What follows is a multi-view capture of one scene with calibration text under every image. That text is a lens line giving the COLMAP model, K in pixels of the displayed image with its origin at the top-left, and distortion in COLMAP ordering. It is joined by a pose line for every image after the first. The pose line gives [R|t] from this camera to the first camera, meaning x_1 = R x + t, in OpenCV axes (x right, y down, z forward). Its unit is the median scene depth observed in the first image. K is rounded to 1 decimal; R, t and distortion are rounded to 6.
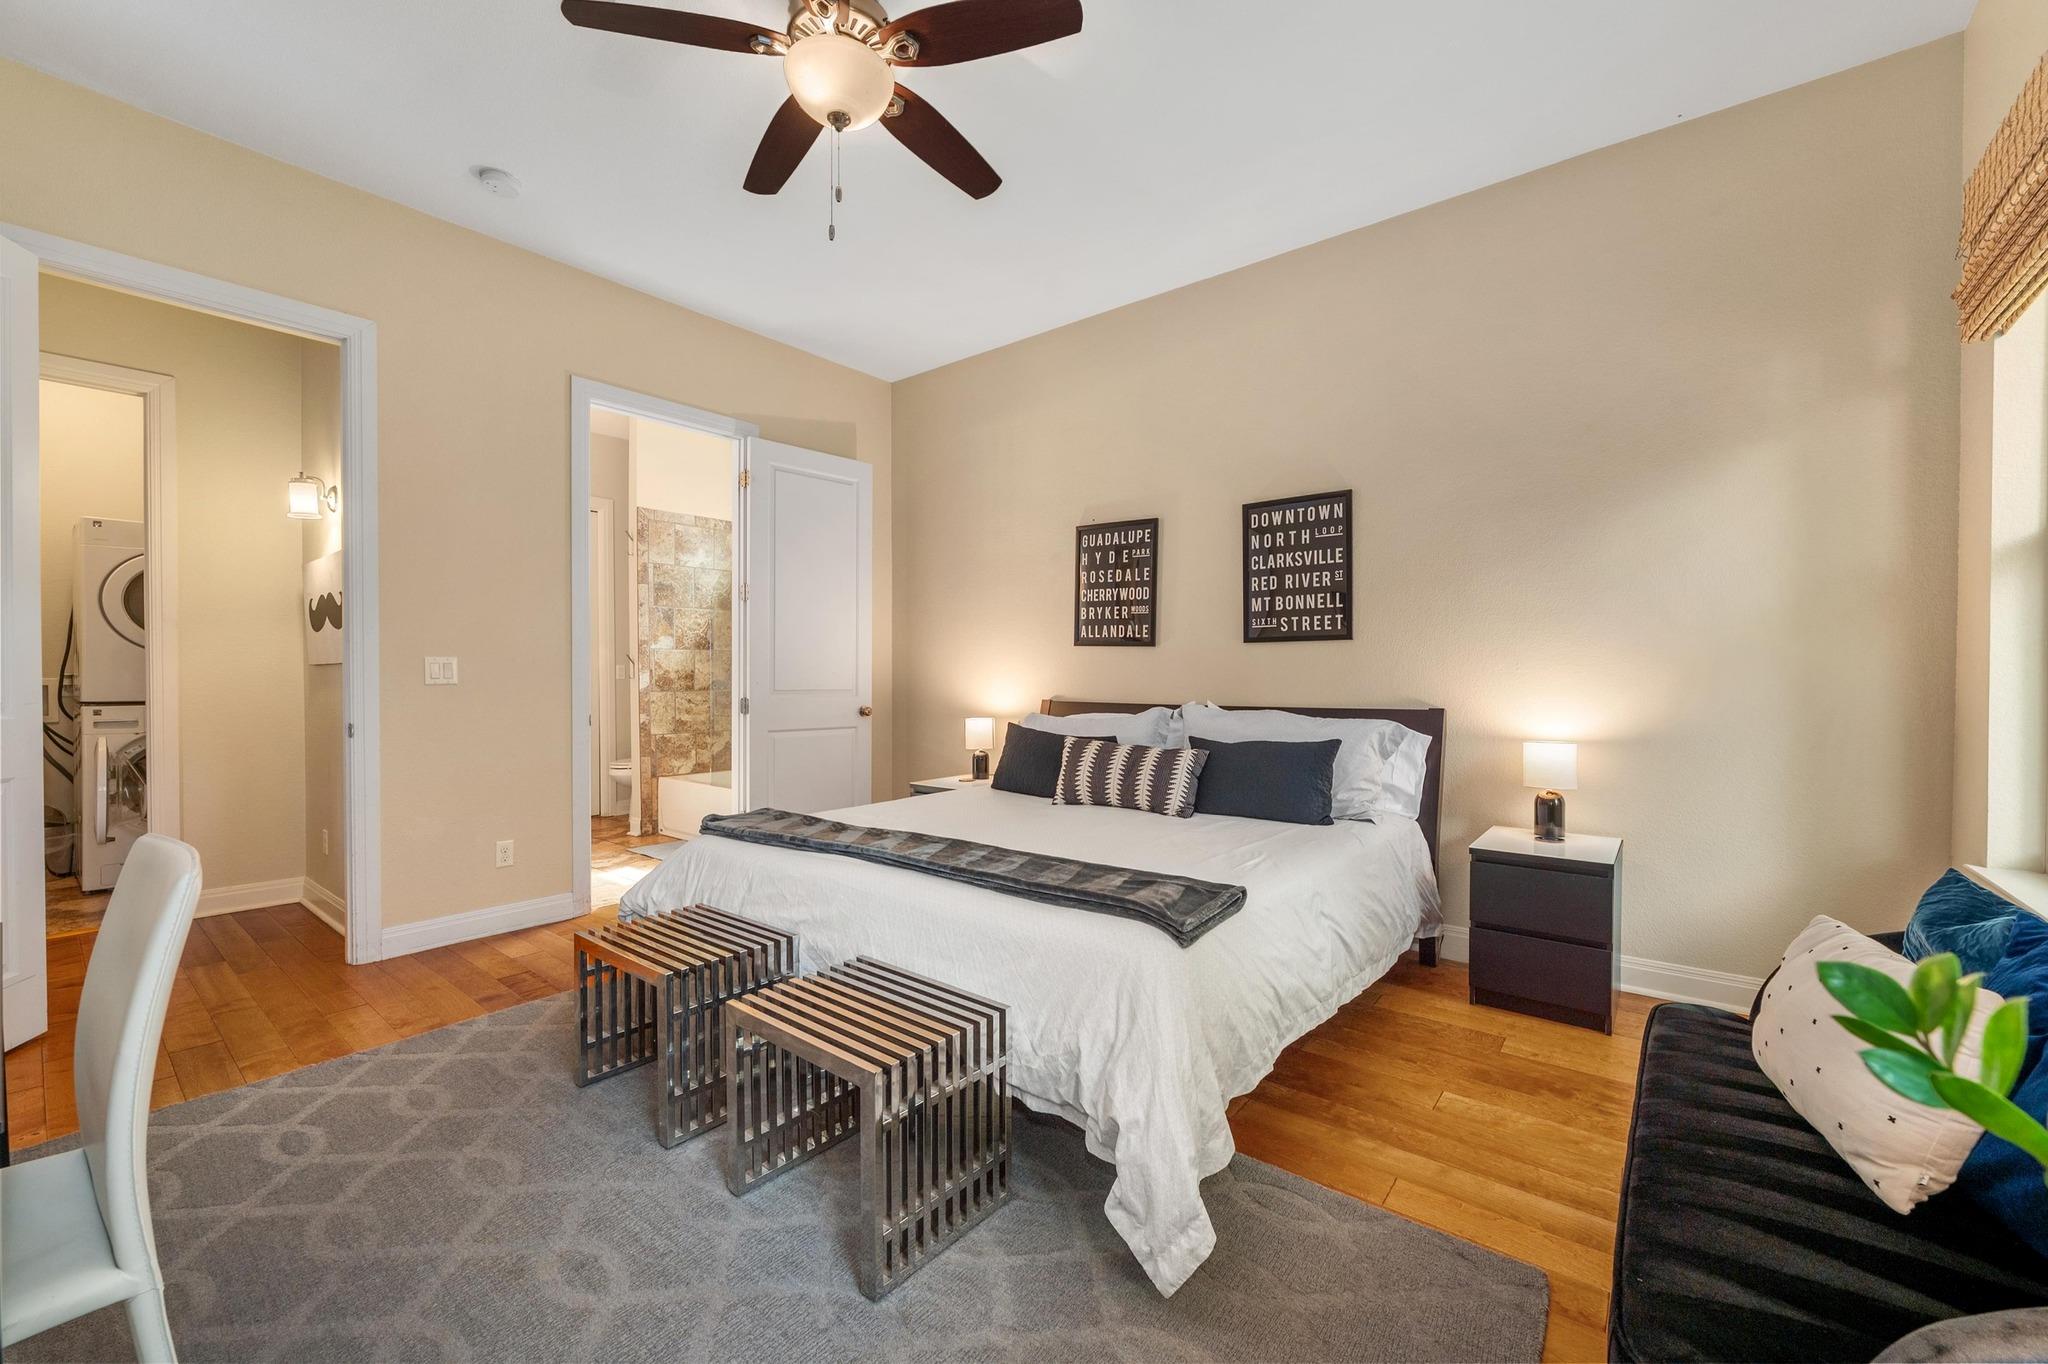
lens RADIAL K [[810.4, 0, 1020.2], [0, 810.4, 675.6], [0, 0, 1]] dist [-0.007509, 0.000813]
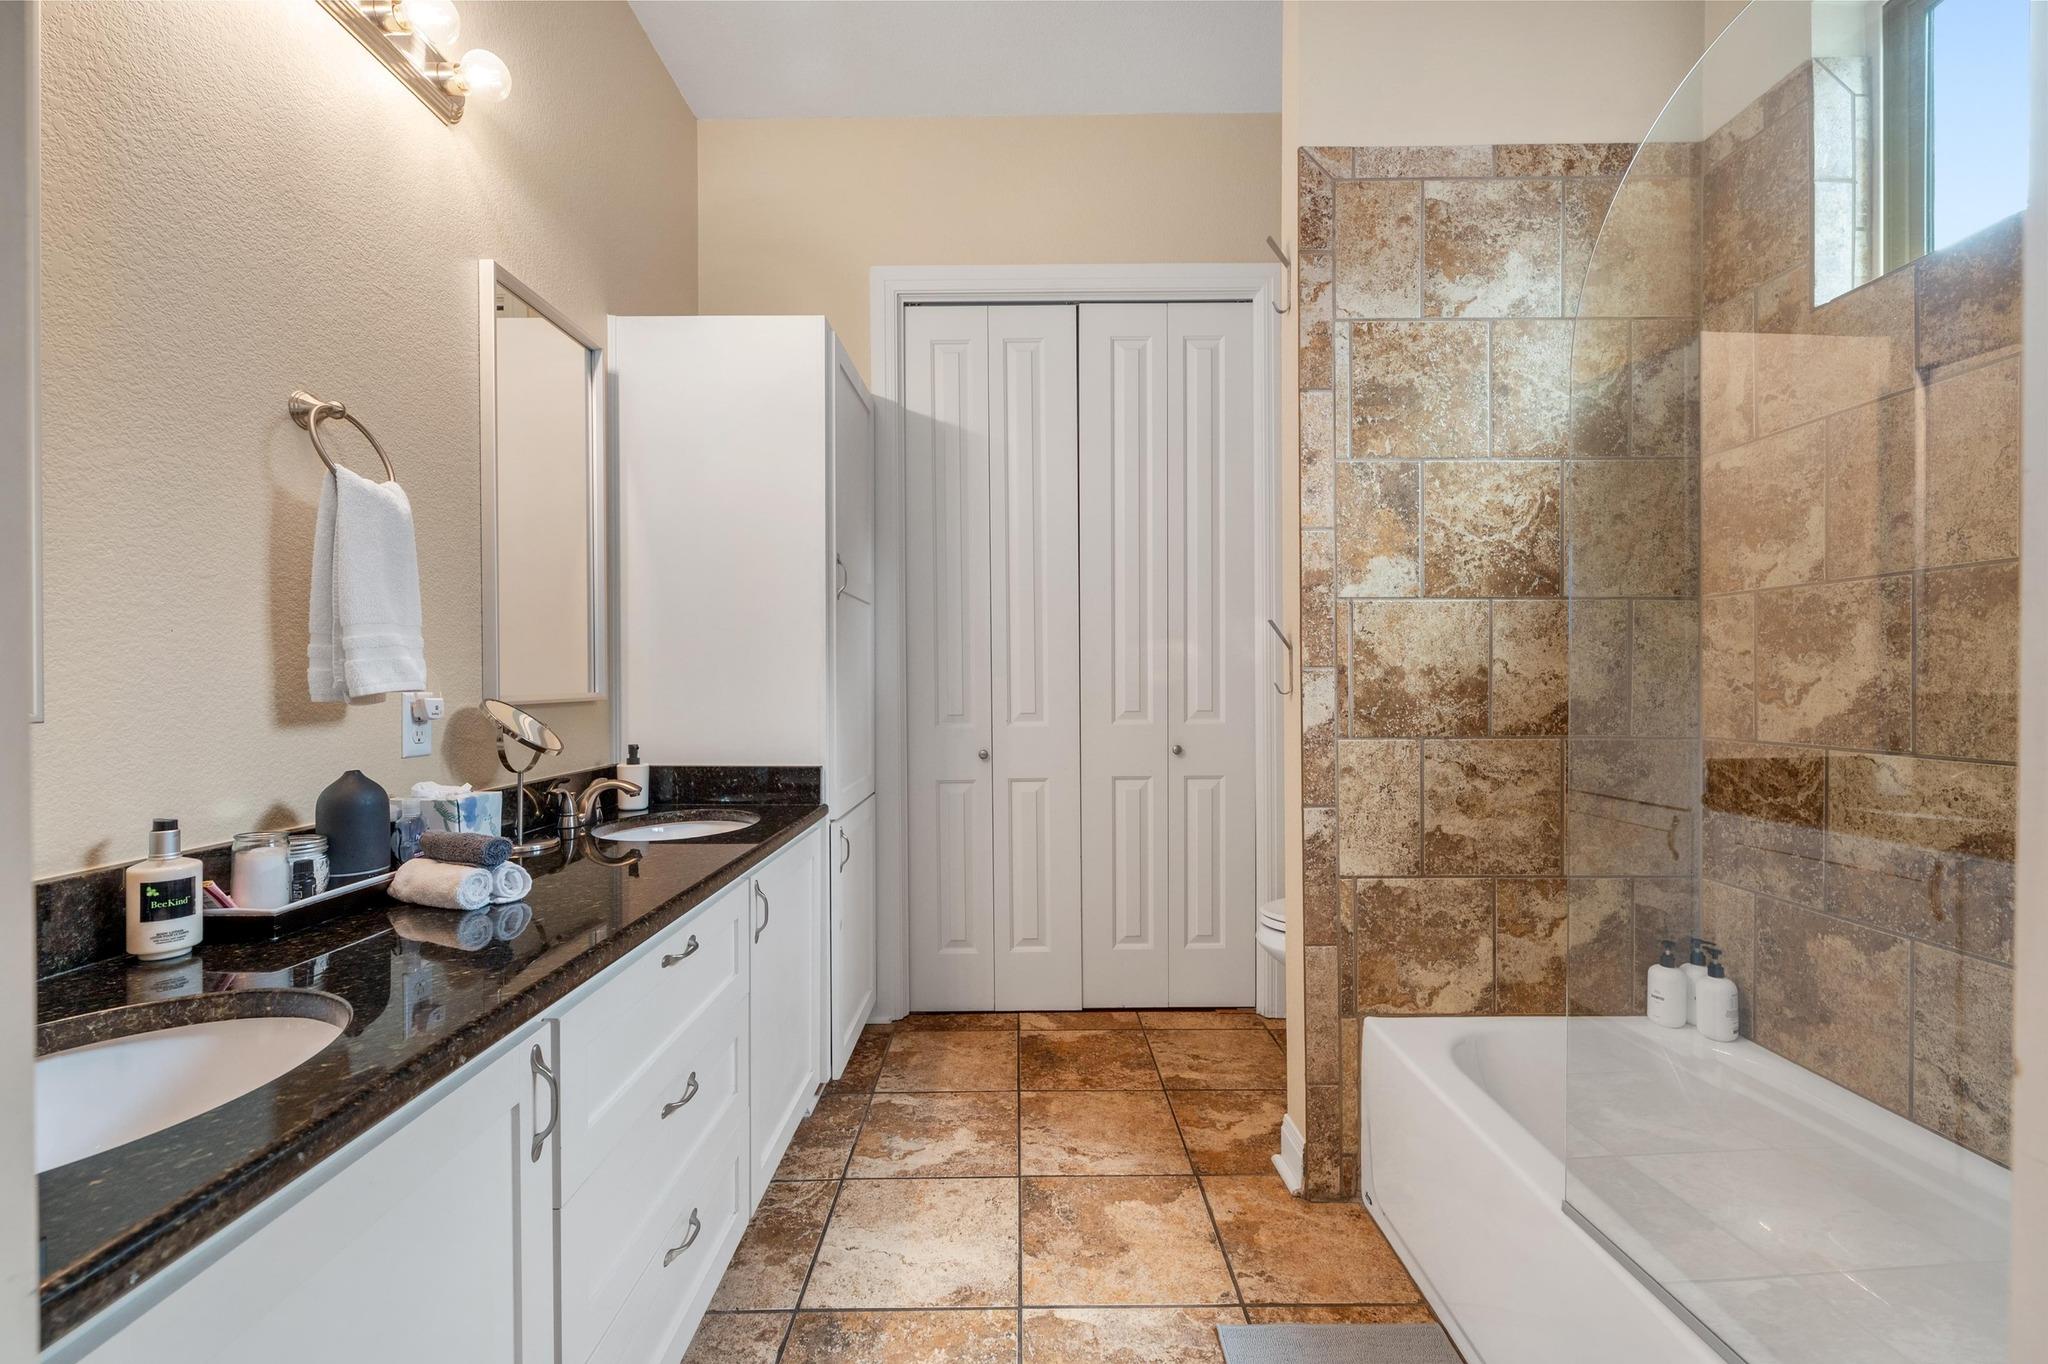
lens RADIAL K [[848.8, 0, 1018.6], [0, 848.8, 676.4], [0, 0, 1]] dist [-0.008737, 0.000976]
pose [[0.630651, 0.004391, -0.776054, -0.277204], [-0.004808, 0.999987, 0.001750, -0.003186], [0.776051, 0.002627, 0.630664, 0.686013]]
